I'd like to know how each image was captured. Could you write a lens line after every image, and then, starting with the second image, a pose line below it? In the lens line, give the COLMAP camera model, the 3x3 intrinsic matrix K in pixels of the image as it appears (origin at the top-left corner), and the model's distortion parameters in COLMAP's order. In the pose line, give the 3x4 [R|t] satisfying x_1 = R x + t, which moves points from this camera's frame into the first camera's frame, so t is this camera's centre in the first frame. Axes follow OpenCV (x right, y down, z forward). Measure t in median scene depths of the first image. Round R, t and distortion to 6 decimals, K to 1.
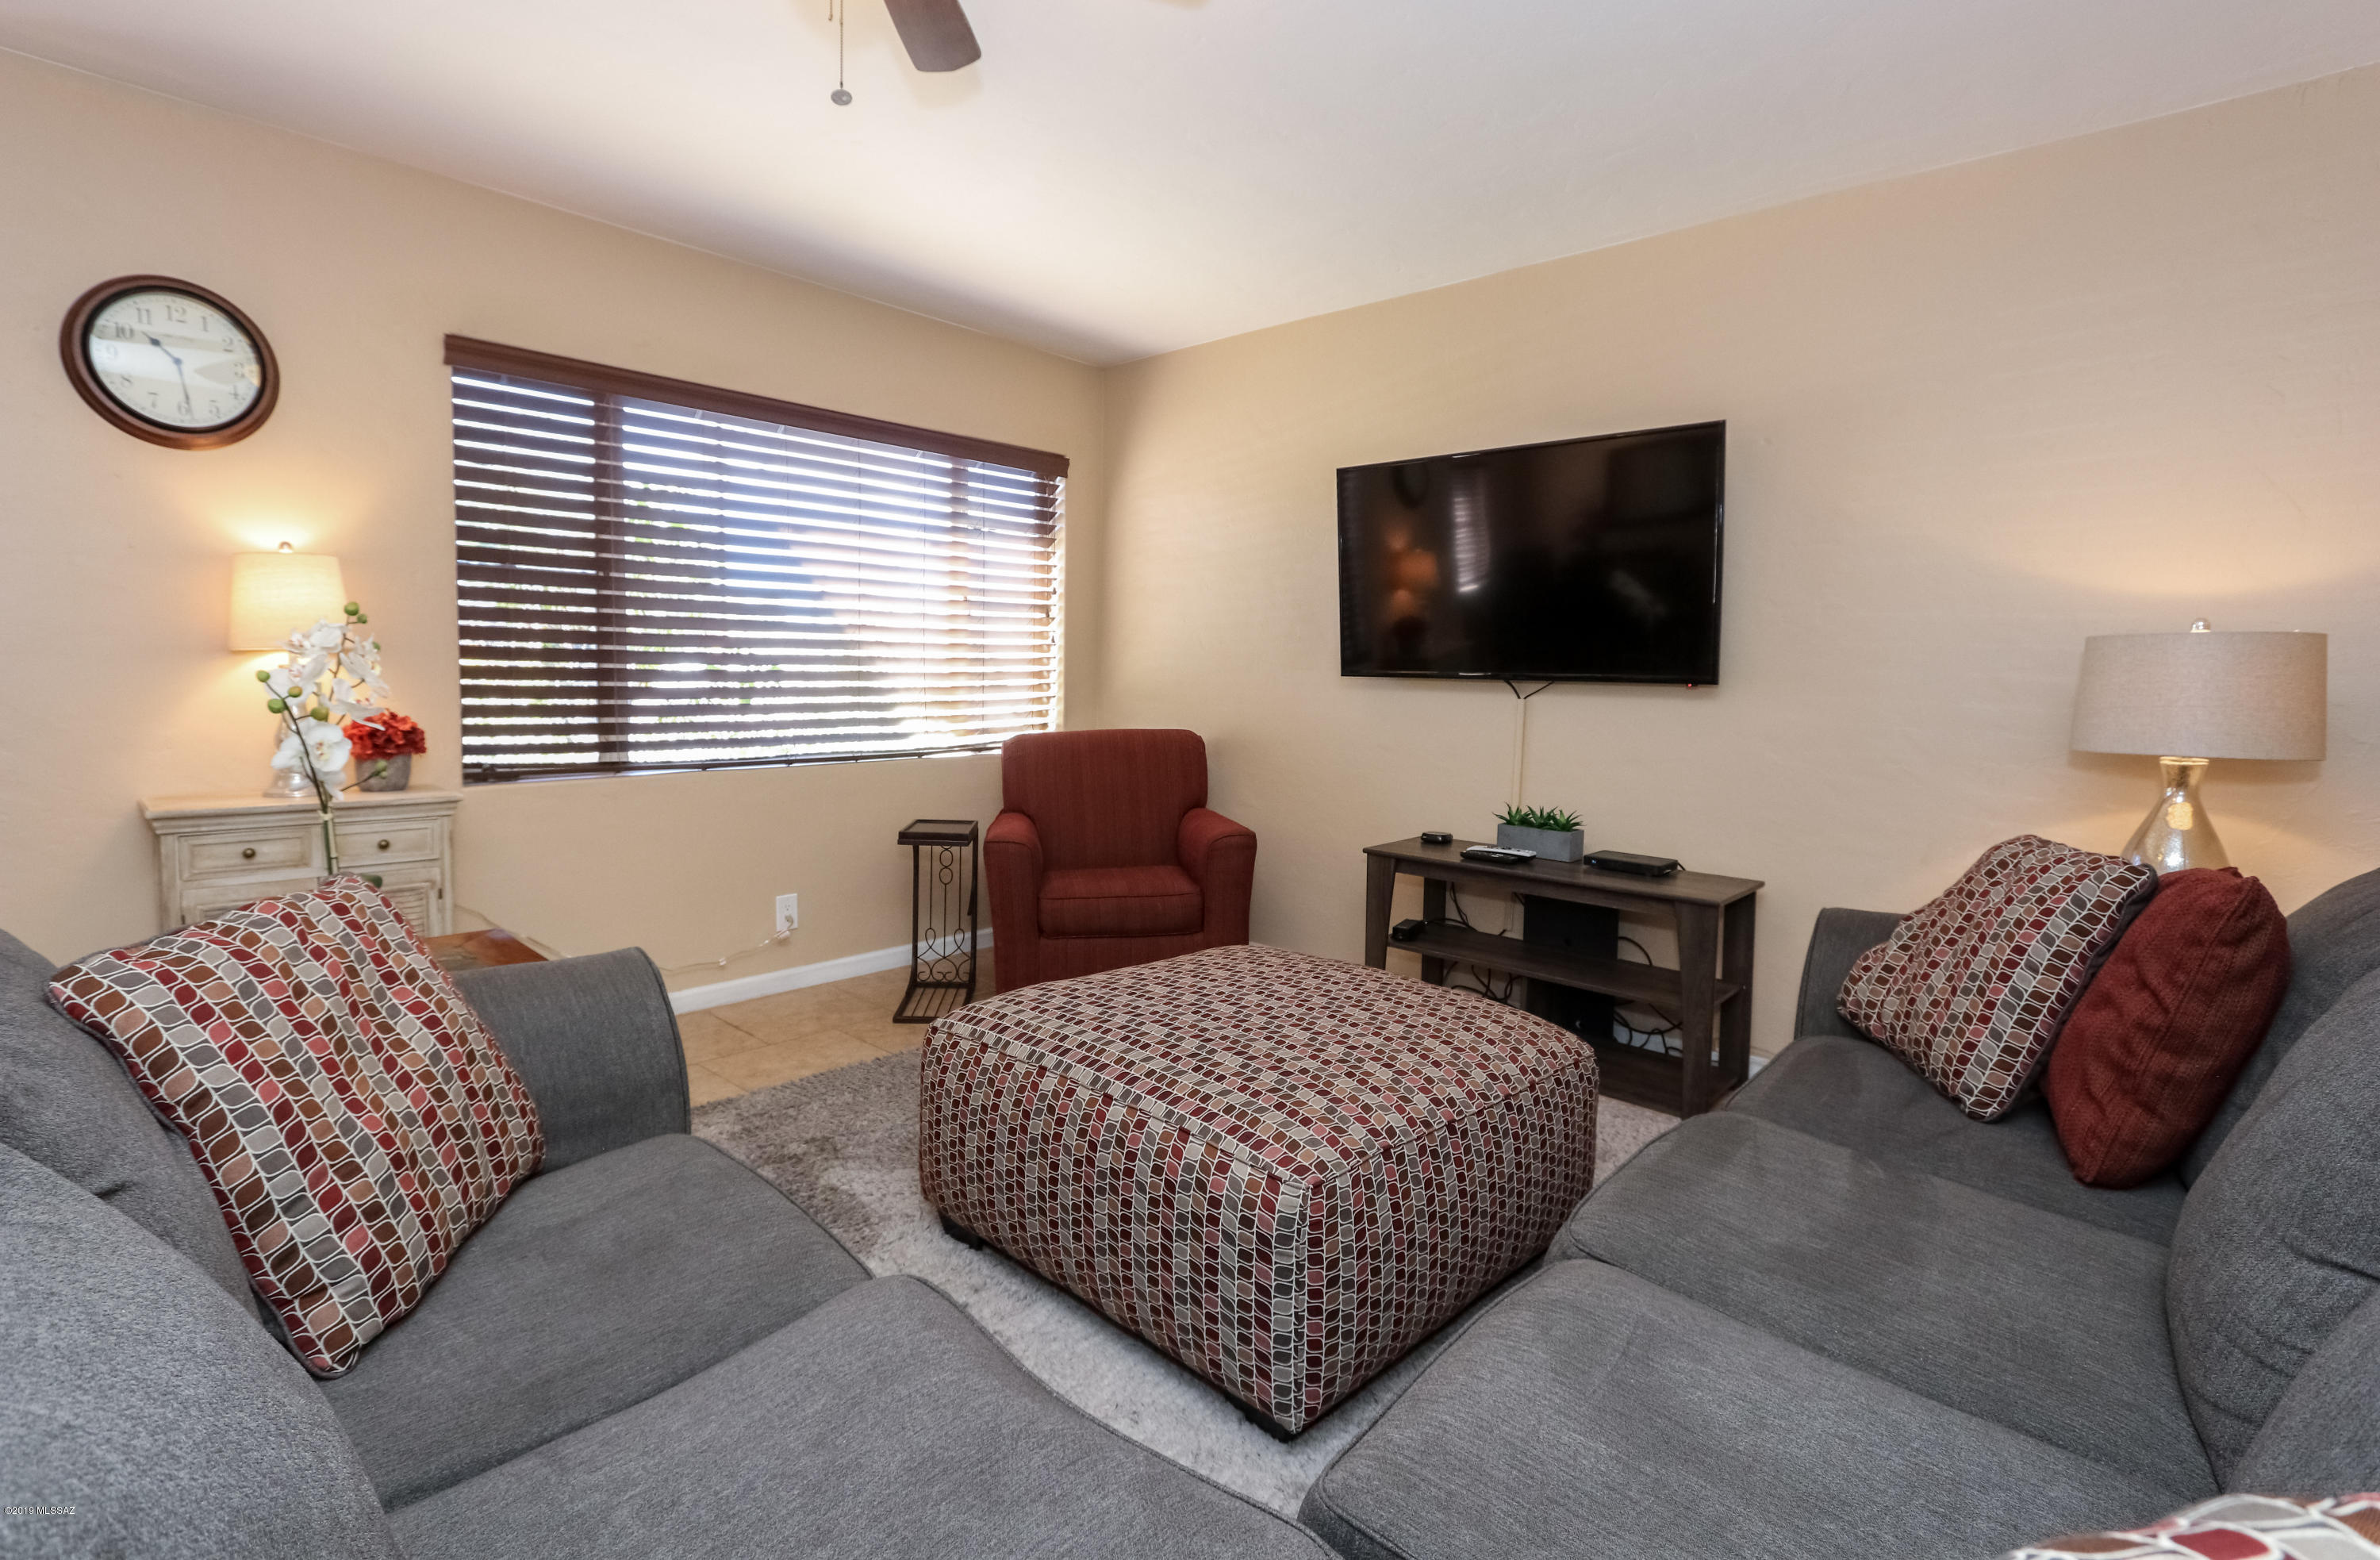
lens RADIAL K [[1129.9, 0, 1180.0], [0, 1129.9, 769.5], [0, 0, 1]] dist [-0.000249, -0.000001]
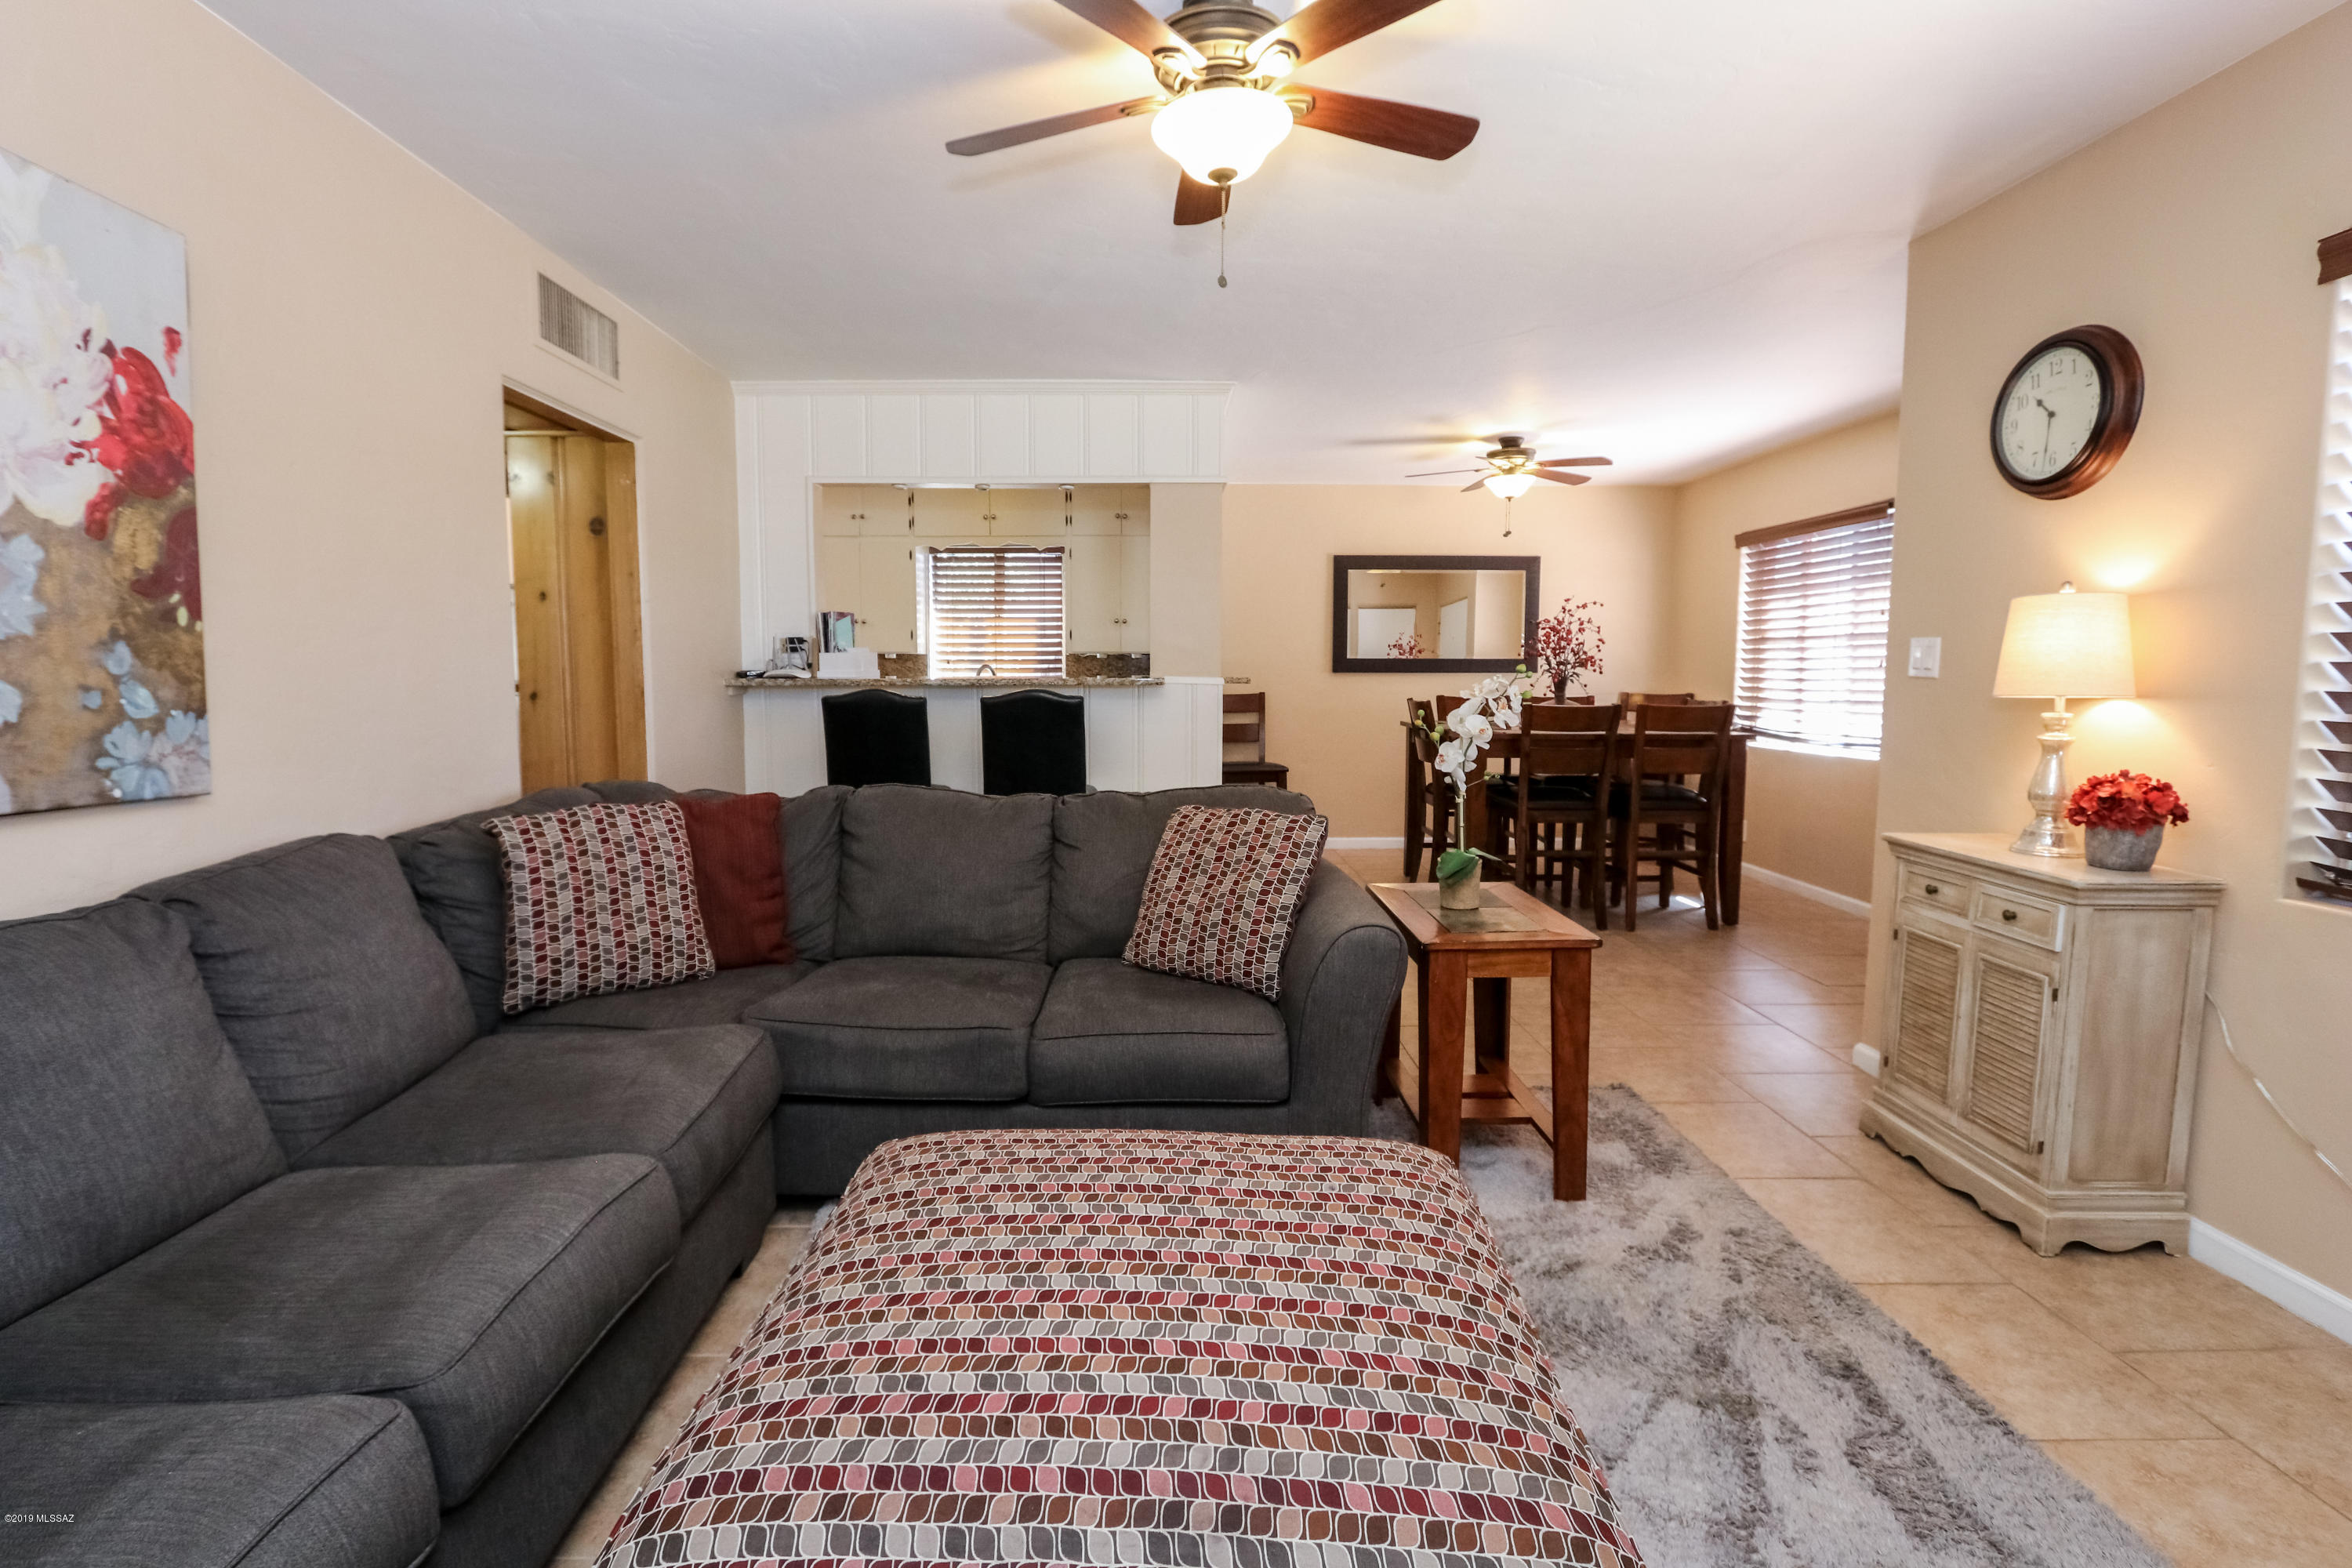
lens RADIAL K [[1083.7, 0, 1137.7], [0, 1083.7, 775.0], [0, 0, 1]] dist [-0.015946, 0.001197]
pose [[-0.732087, 0.049305, -0.679425, 0.343551], [-0.069226, 0.986829, 0.146204, -0.111127], [0.677685, 0.154068, -0.719032, 1.050026]]
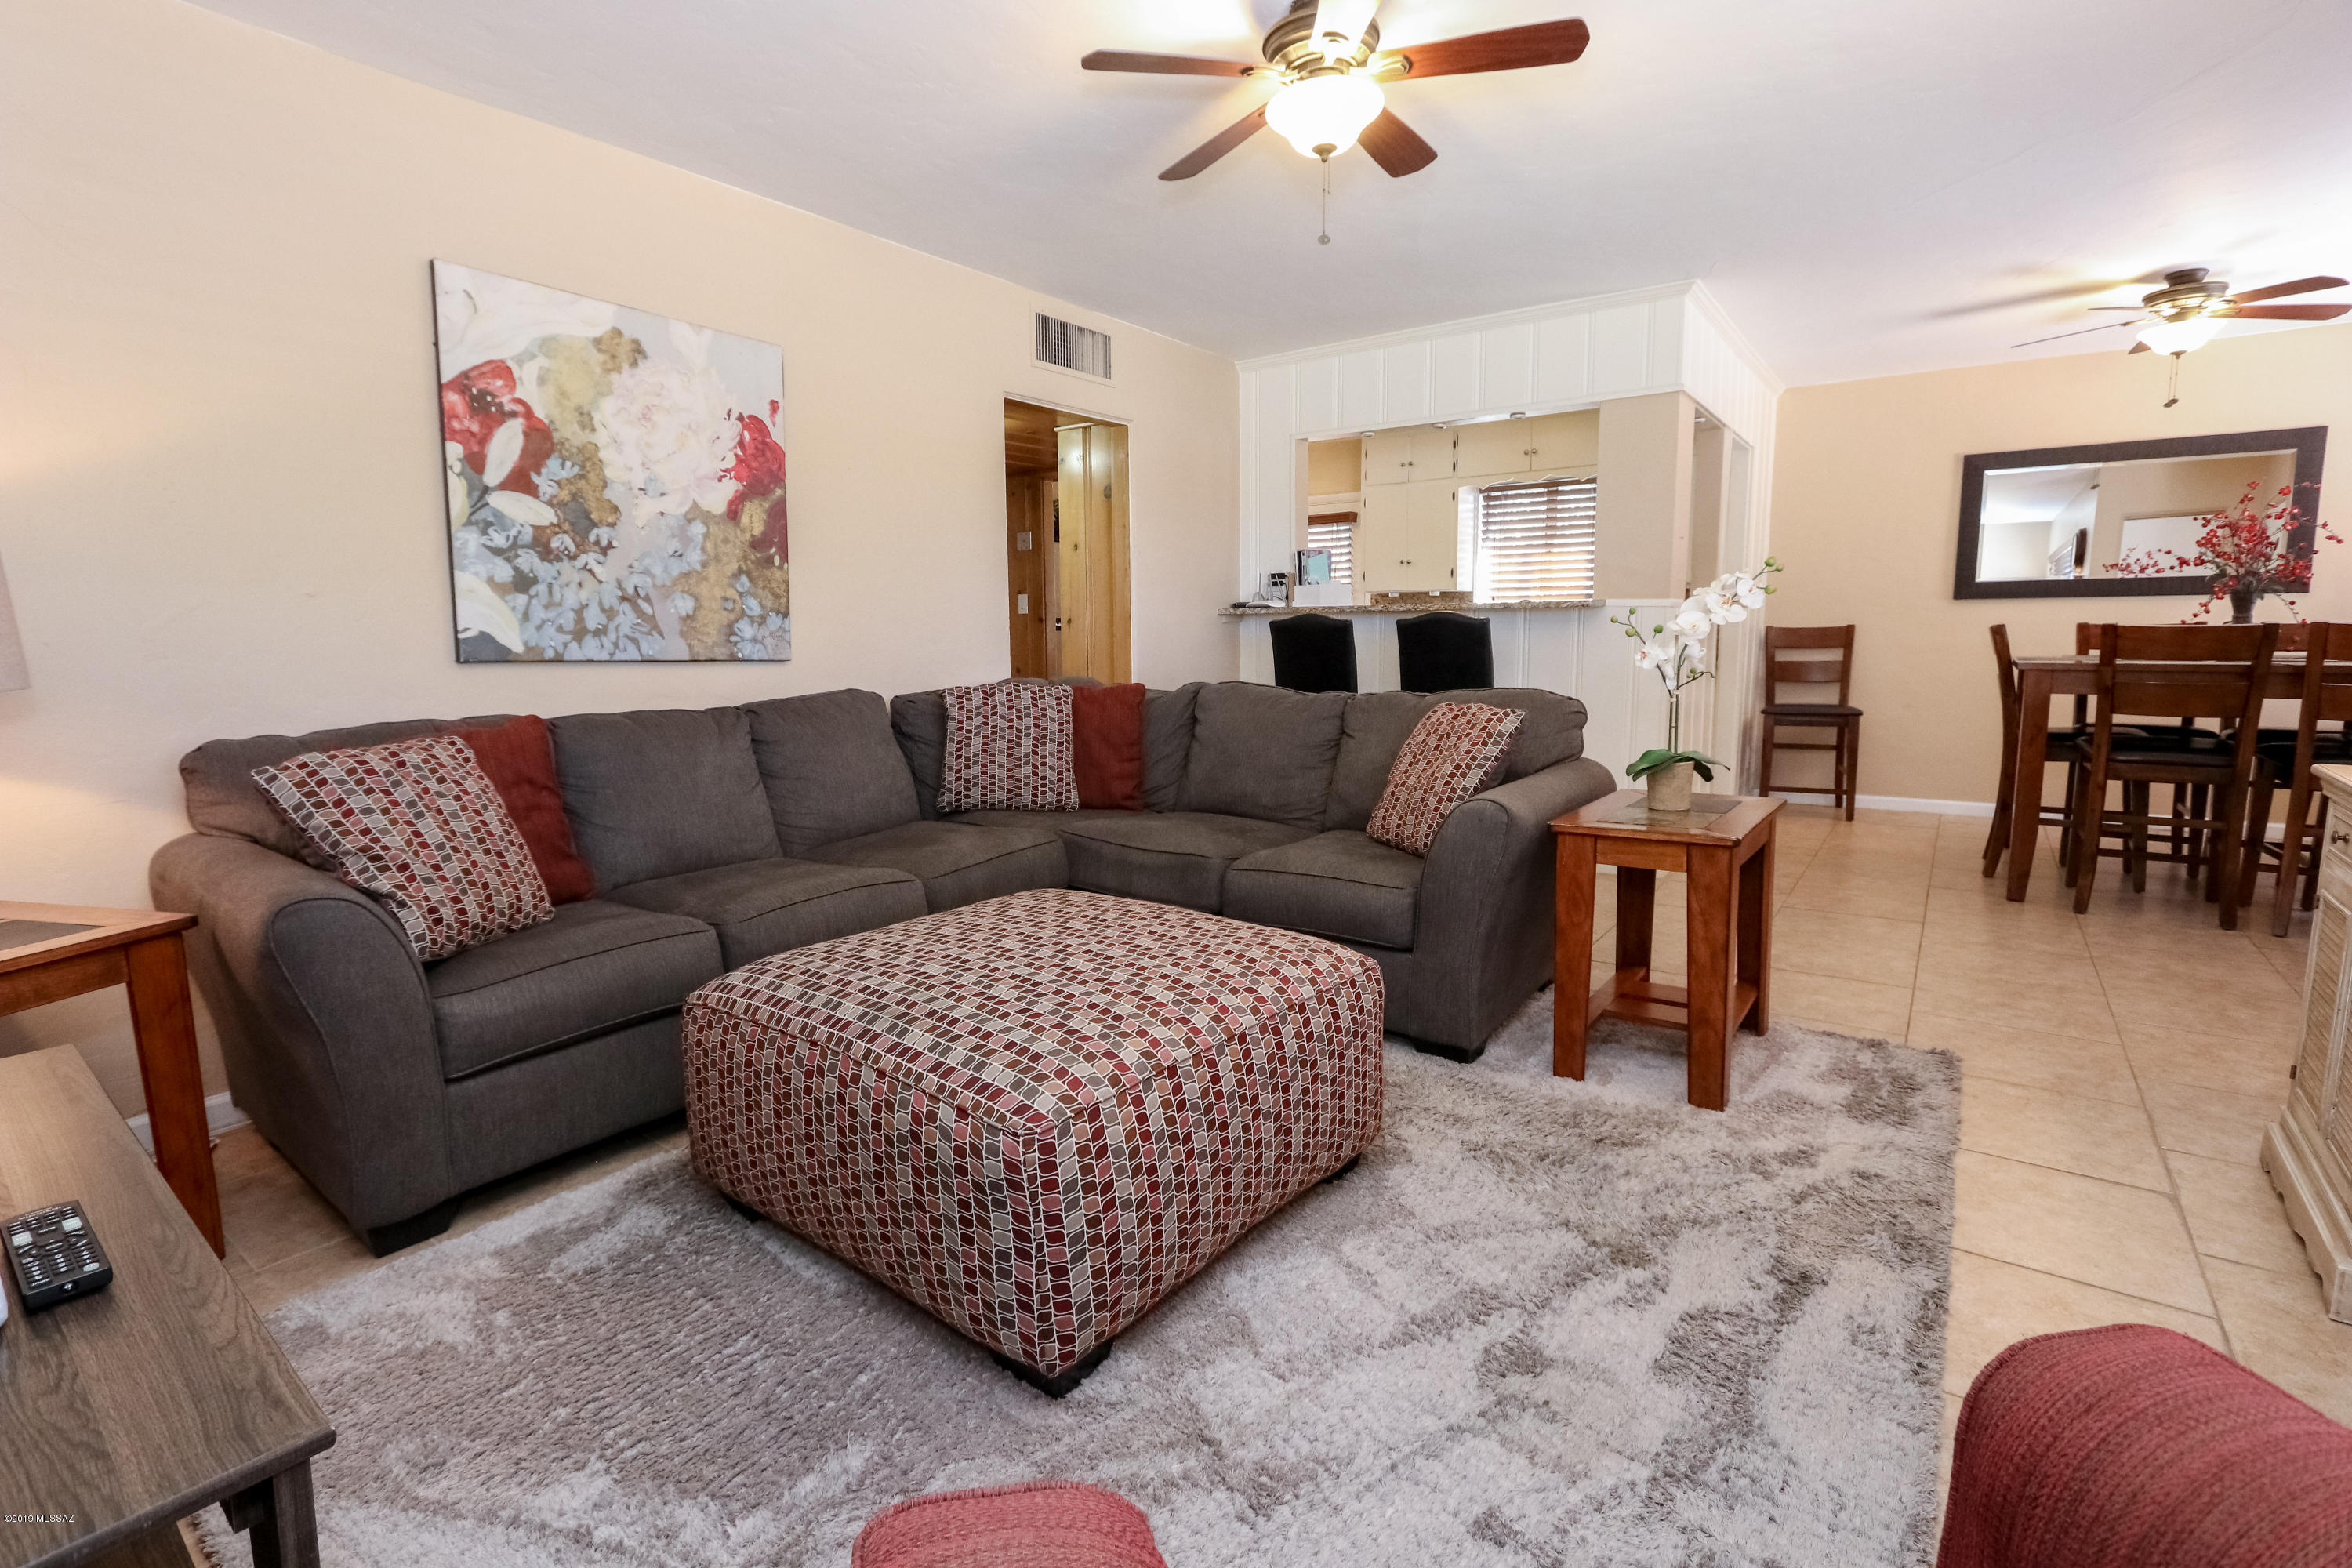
lens RADIAL K [[1083.7, 0, 1137.7], [0, 1083.7, 775.0], [0, 0, 1]] dist [-0.015946, 0.001197]
pose [[-0.995137, 0.009413, -0.098053, 0.057475], [-0.011669, 0.977150, 0.212232, -0.098181], [0.097810, 0.212344, -0.972288, 1.405662]]
